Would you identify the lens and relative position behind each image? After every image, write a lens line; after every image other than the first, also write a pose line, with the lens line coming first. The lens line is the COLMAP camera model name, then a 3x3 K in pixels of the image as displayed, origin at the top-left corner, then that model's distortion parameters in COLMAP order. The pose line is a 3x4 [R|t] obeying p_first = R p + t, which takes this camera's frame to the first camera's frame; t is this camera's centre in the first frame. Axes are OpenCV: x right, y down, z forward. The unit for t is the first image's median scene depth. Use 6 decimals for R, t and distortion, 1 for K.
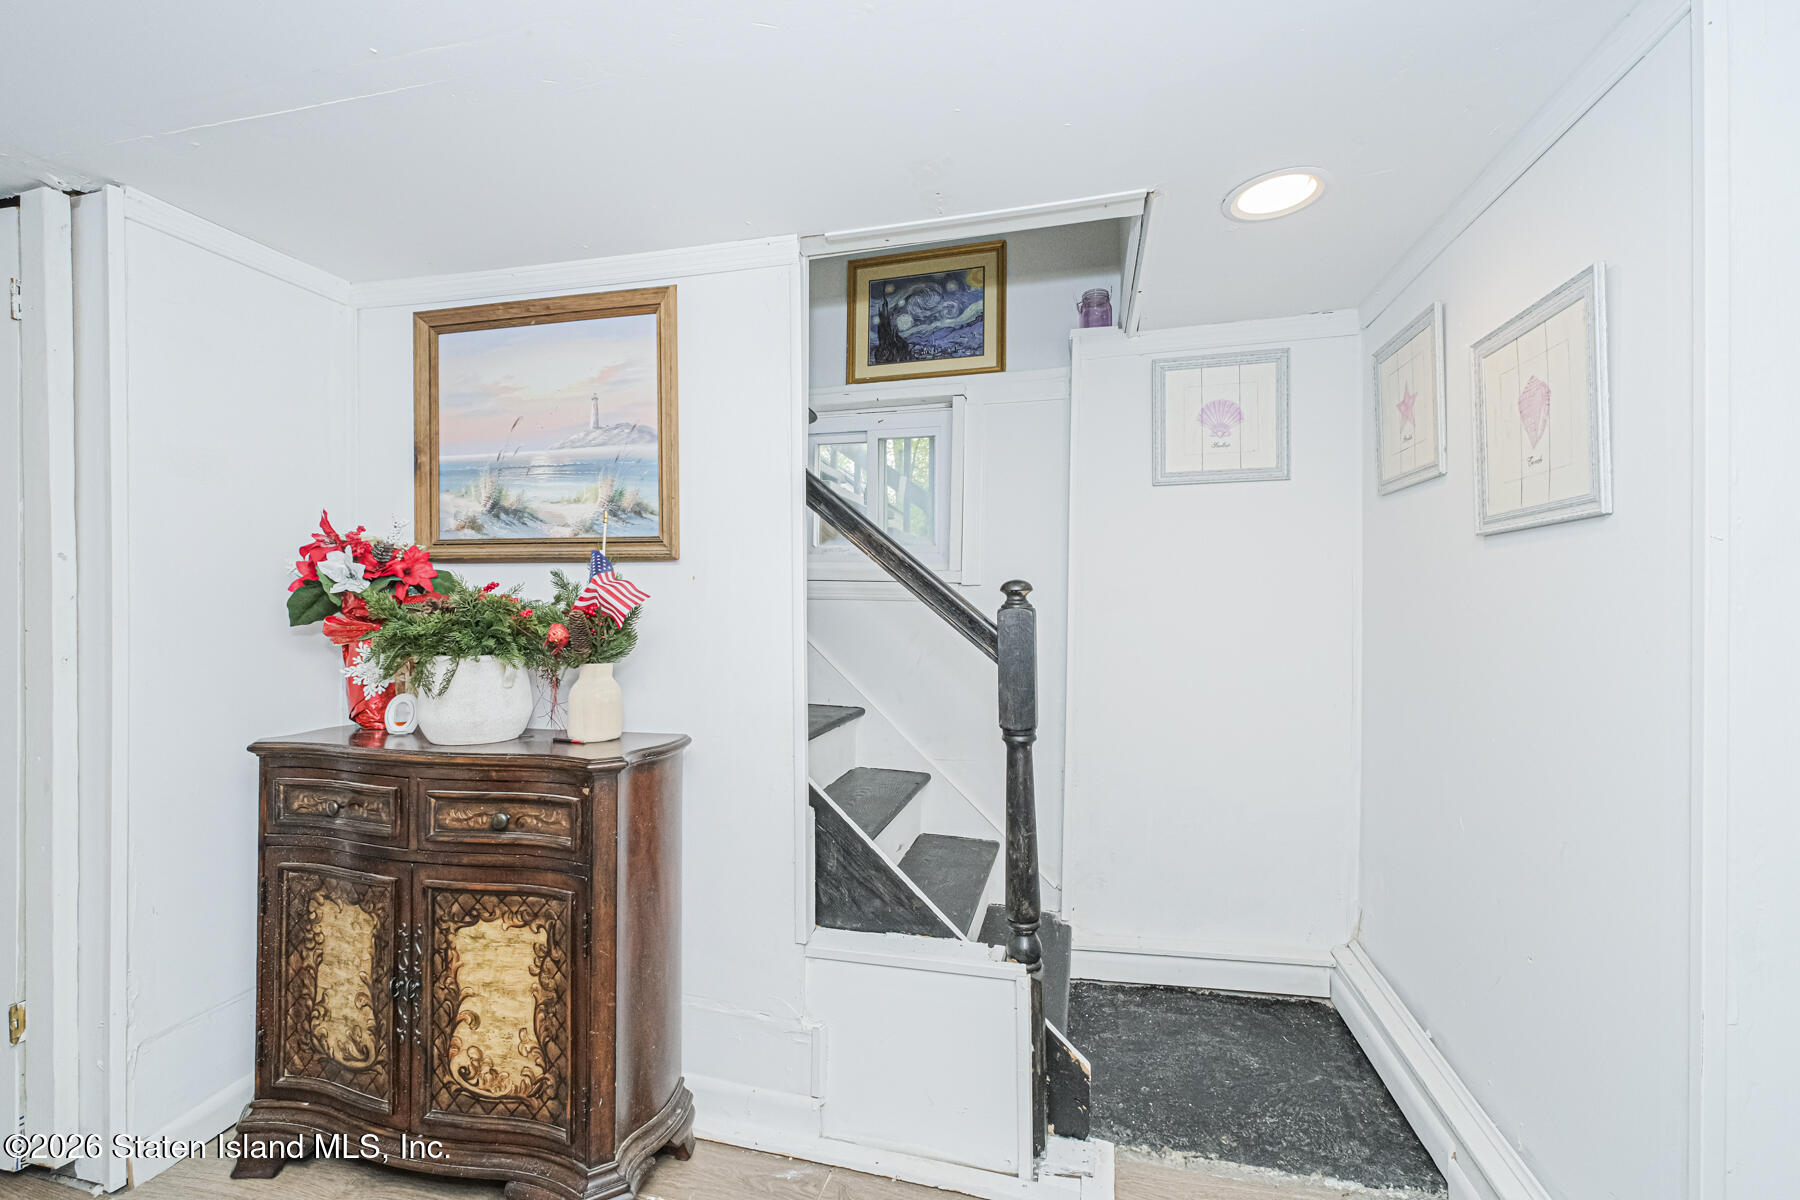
lens RADIAL K [[748.7, 0, 893.5], [0, 748.7, 599.8], [0, 0, 1]] dist [0.003828, -0.000273]
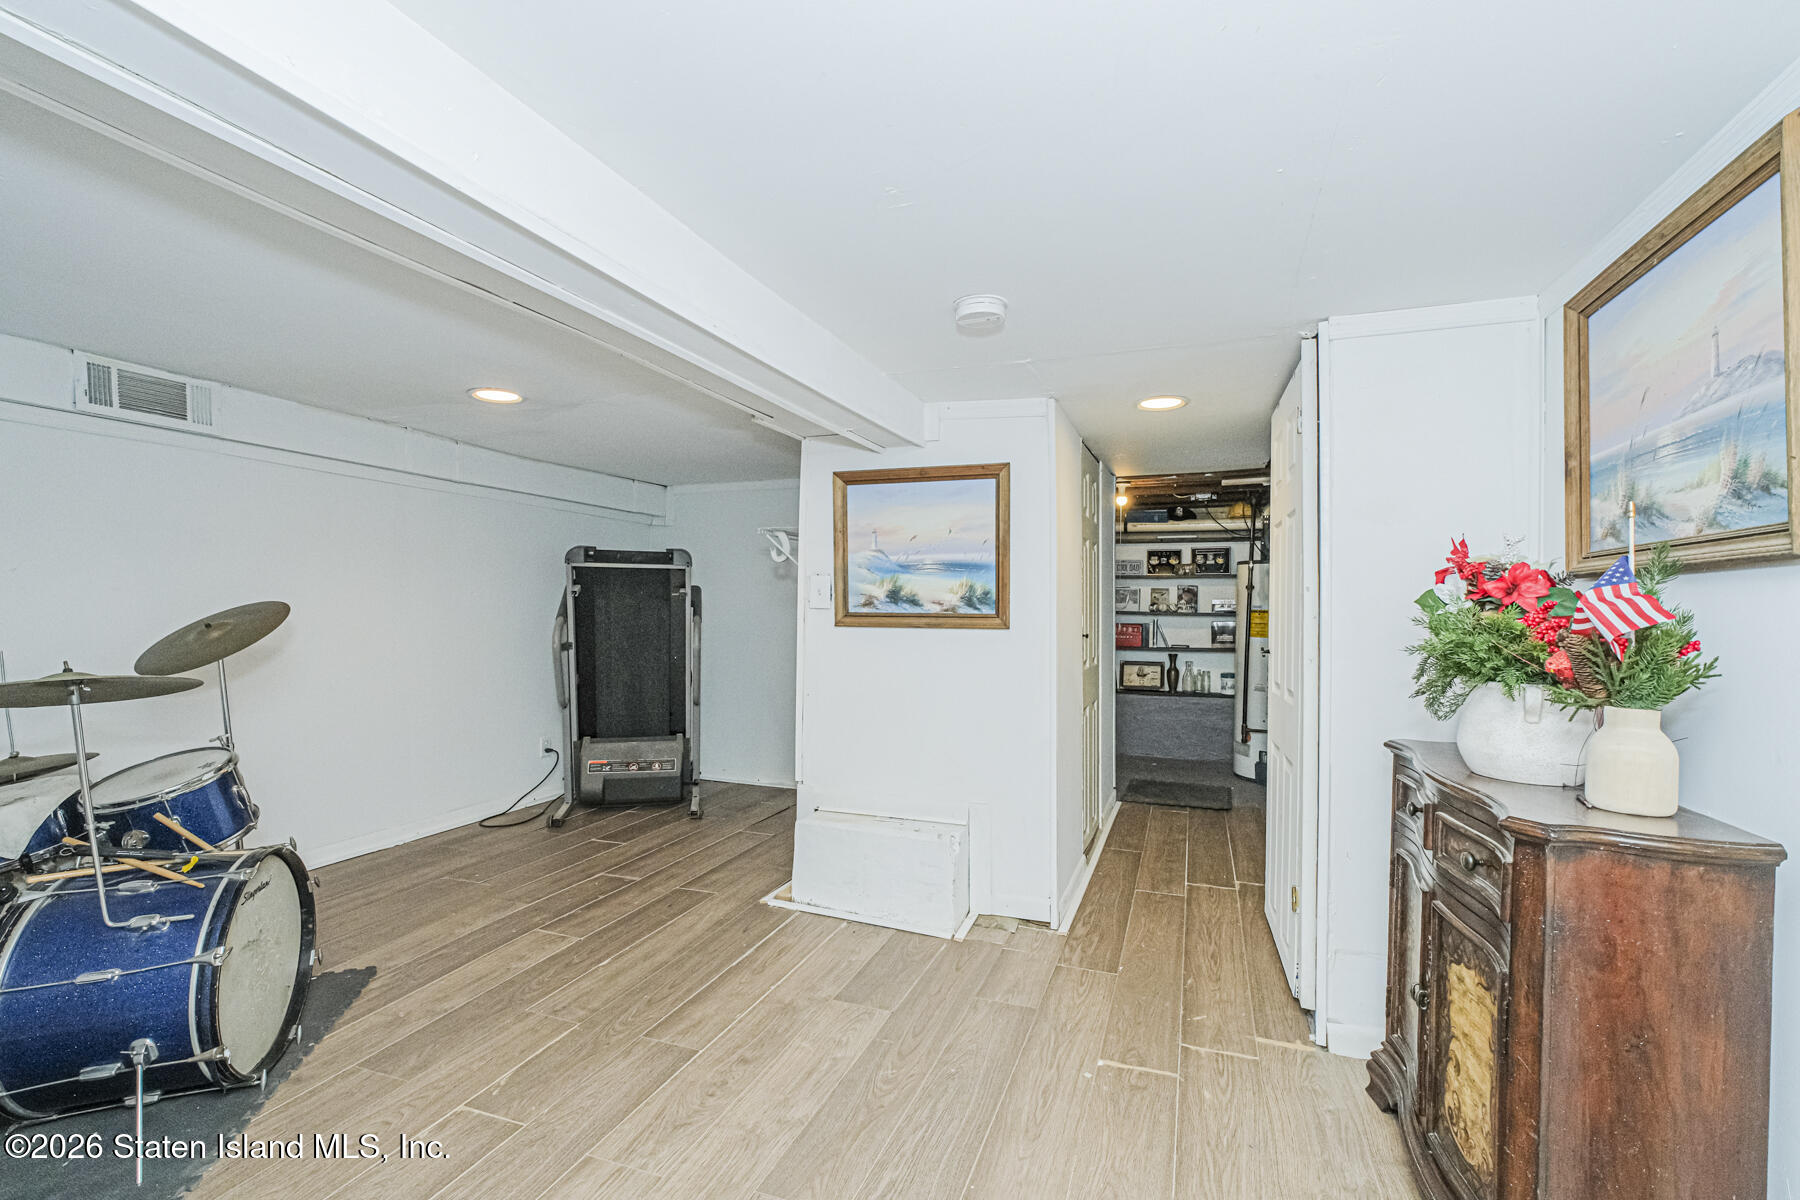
lens RADIAL K [[748.7, 0, 899.1], [0, 748.7, 607.2], [0, 0, 1]] dist [0.003828, -0.000273]
pose [[-0.106975, -0.011908, -0.994190, 0.371360], [-0.005682, 0.999919, -0.011365, -0.002279], [0.994245, 0.004433, -0.107034, 0.318957]]
